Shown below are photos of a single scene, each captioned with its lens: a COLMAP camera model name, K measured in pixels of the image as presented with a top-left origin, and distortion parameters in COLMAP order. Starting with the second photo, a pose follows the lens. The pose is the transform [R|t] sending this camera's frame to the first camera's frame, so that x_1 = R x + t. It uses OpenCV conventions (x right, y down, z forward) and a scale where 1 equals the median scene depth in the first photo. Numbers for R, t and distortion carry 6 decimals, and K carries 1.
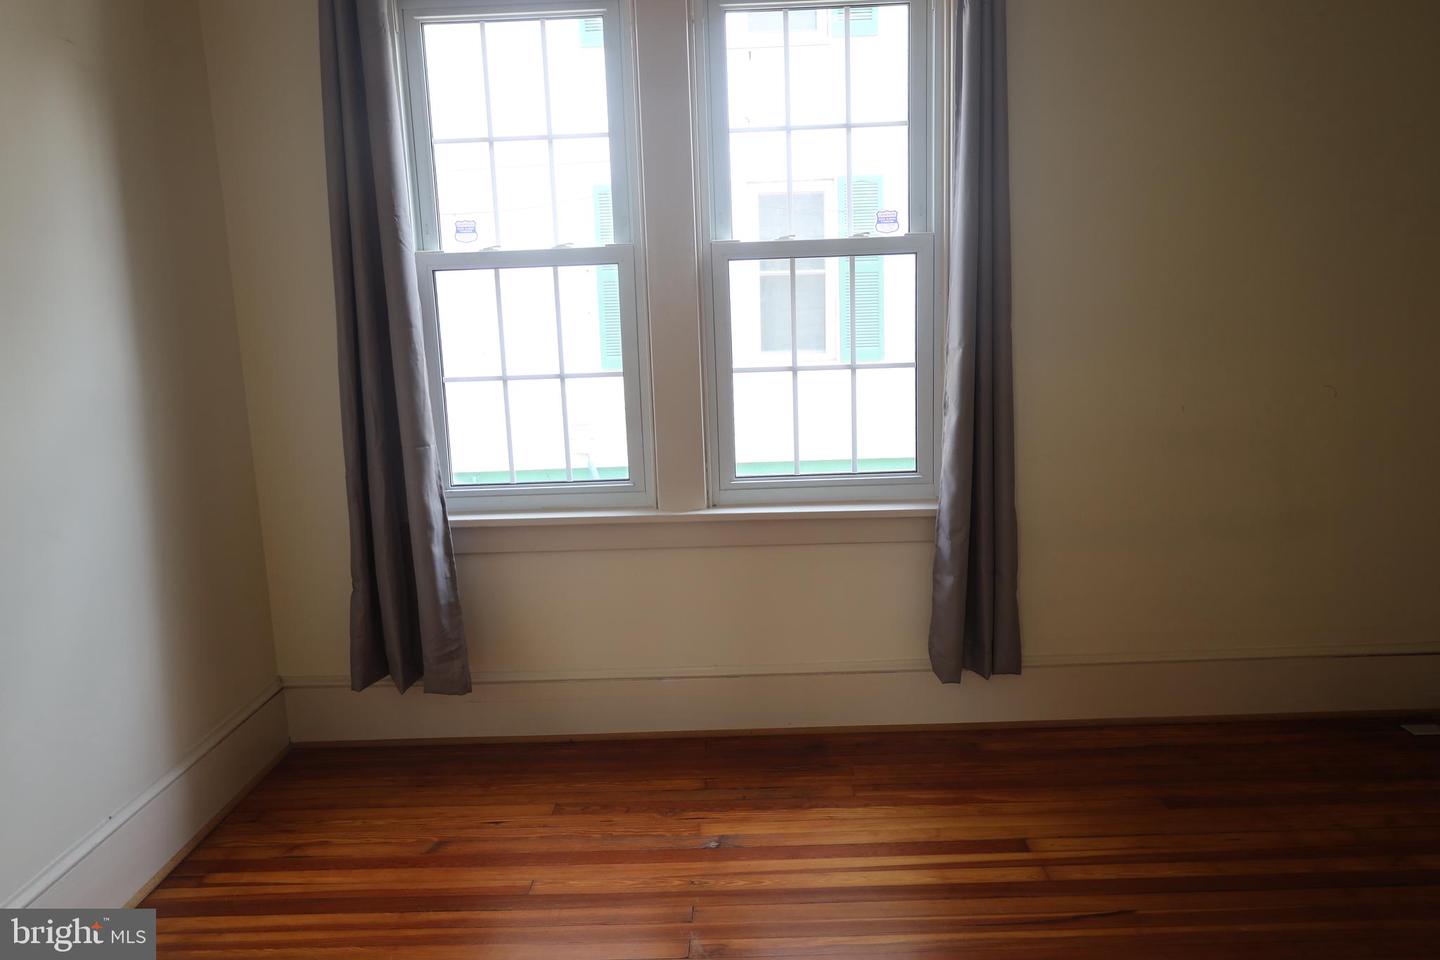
lens RADIAL K [[1002.8, 0, 721.6], [0, 1002.8, 480.4], [0, 0, 1]] dist [0.001483, -0.001944]
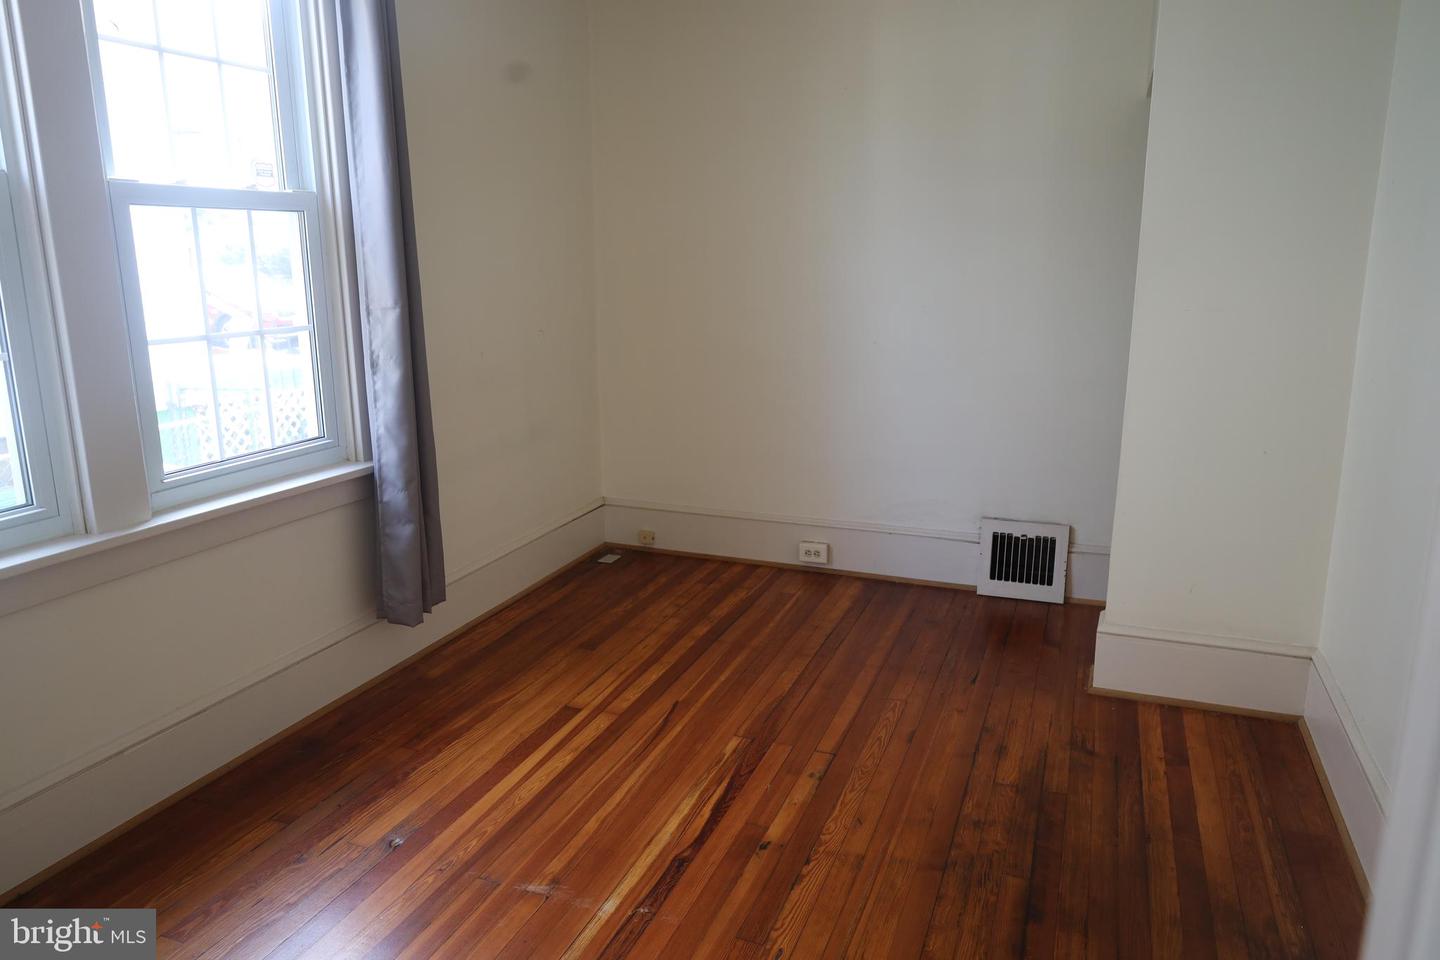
lens RADIAL K [[1012.0, 0, 724.9], [0, 1012.0, 476.7], [0, 0, 1]] dist [0.010978, -0.001094]
pose [[0.343810, -0.176712, 0.922262, -0.676678], [0.152459, 0.979607, 0.130864, -0.045961], [-0.926580, 0.095615, 0.363741, 0.319976]]
